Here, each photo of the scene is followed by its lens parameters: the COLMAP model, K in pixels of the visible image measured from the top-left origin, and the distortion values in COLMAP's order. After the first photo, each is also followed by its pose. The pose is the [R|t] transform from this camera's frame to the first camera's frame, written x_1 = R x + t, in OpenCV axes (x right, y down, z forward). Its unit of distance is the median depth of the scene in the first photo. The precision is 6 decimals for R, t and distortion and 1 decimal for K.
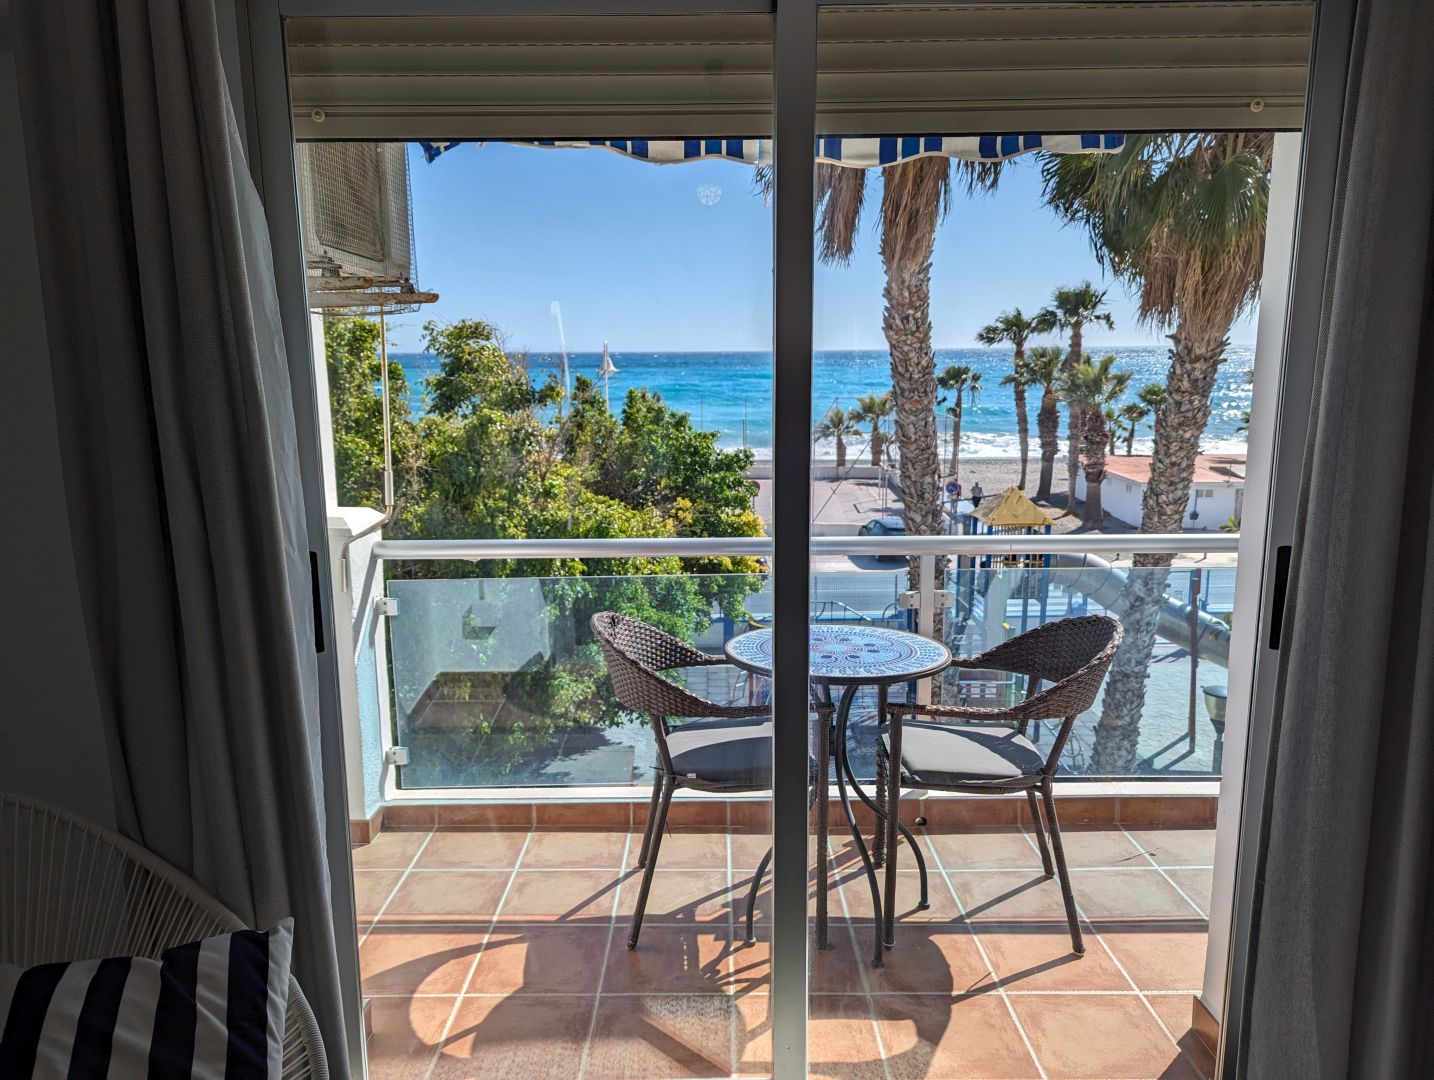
lens RADIAL K [[1006.8, 0, 717.4], [0, 1006.8, 539.5], [0, 0, 1]] dist [0.061531, -0.079756]
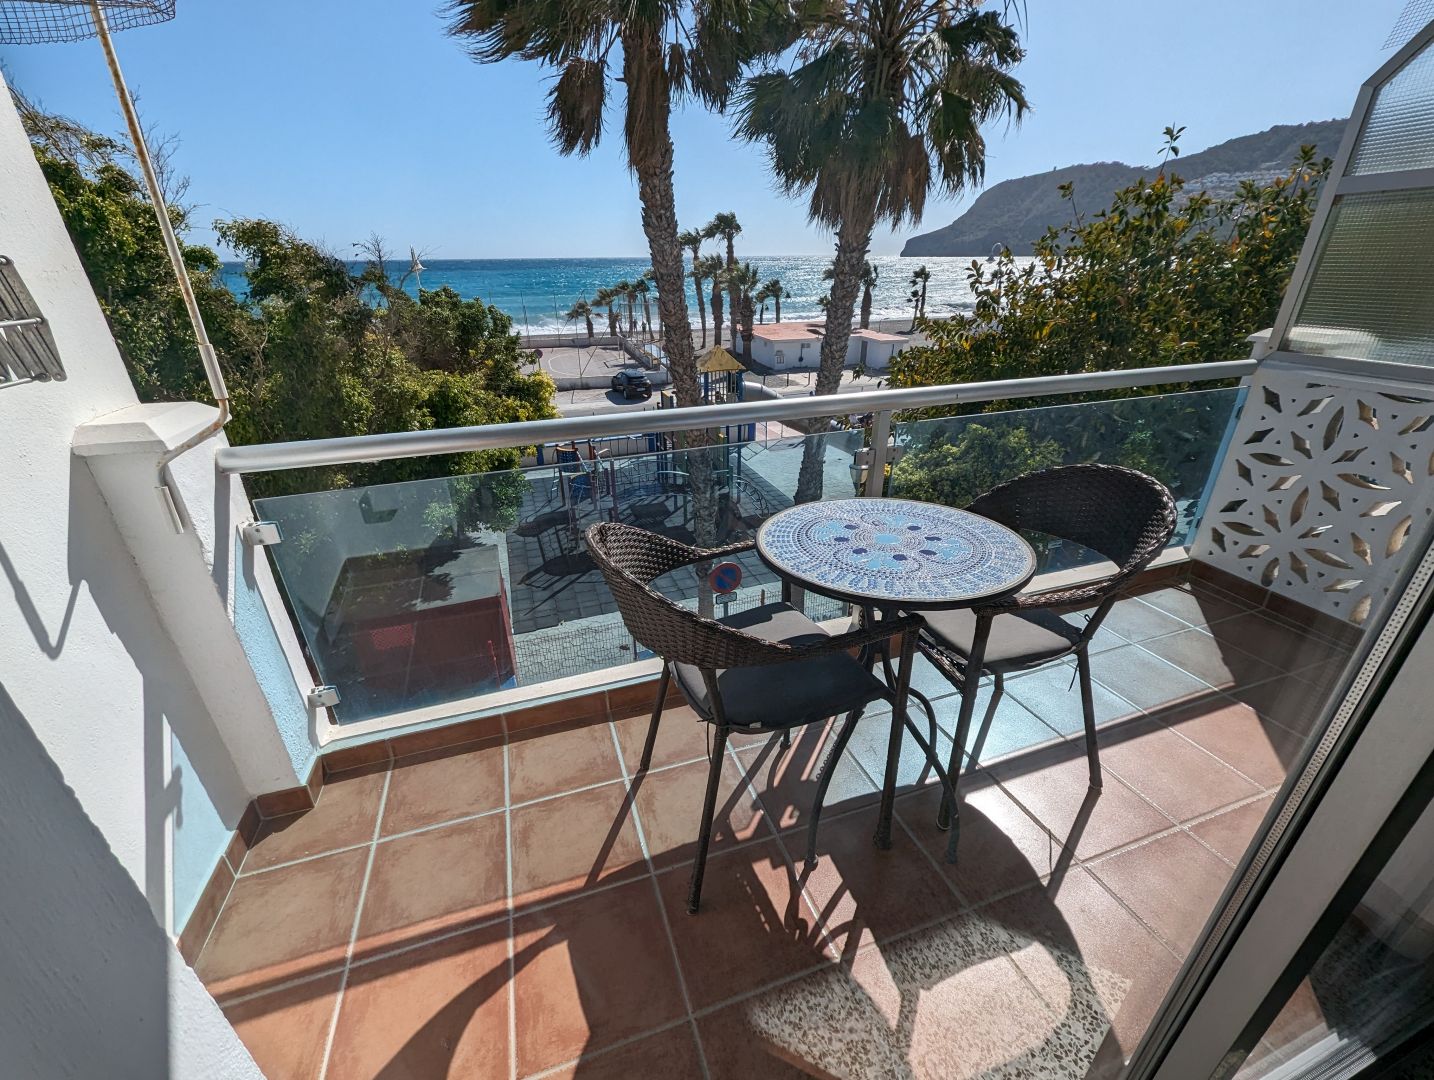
lens RADIAL K [[564.9, 0, 690.6], [0, 564.9, 538.1], [0, 0, 1]] dist [0.010361, -0.000081]
pose [[0.948254, -0.141733, 0.284124, -0.056418], [0.061848, 0.960152, 0.272548, -0.010760], [-0.311431, -0.240872, 0.919234, 0.200433]]
